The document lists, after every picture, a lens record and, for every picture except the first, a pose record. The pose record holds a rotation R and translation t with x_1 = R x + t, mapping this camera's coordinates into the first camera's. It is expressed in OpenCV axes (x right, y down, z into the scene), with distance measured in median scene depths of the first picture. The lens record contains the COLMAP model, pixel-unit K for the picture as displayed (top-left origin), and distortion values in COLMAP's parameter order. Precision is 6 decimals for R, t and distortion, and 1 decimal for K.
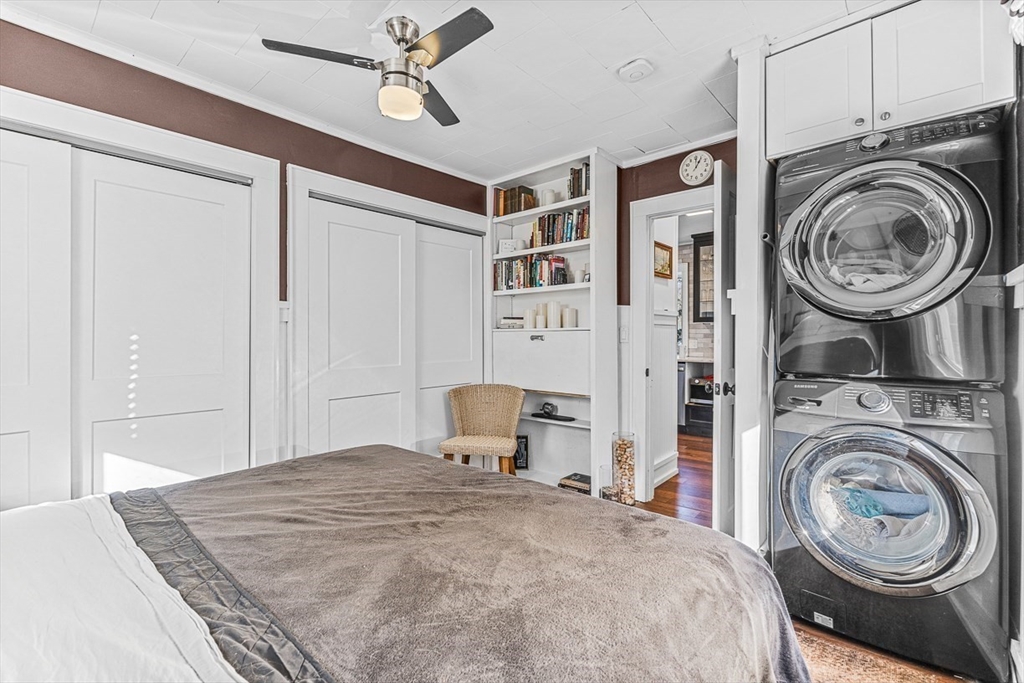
lens RADIAL K [[455.0, 0, 515.4], [0, 455.0, 338.7], [0, 0, 1]] dist [-0.000526, -0.000119]
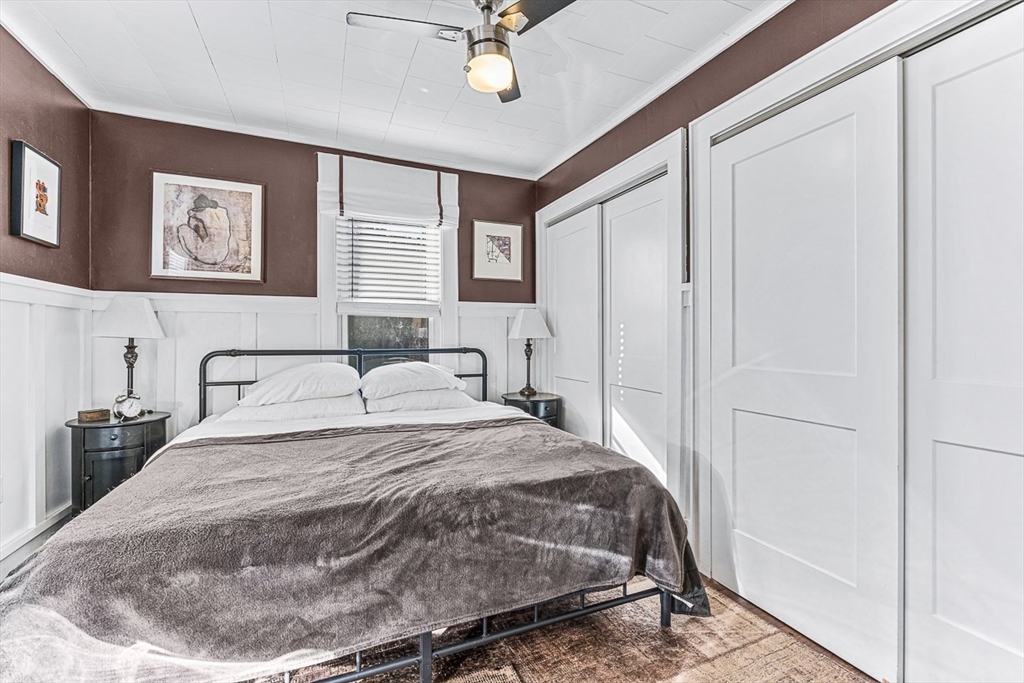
lens RADIAL K [[455.0, 0, 515.4], [0, 455.0, 338.7], [0, 0, 1]] dist [-0.000526, -0.000119]
pose [[-0.435685, 0.006522, -0.900076, 0.518840], [-0.000451, 0.999972, 0.007464, 0.024056], [0.900099, 0.003658, -0.435670, 1.304084]]
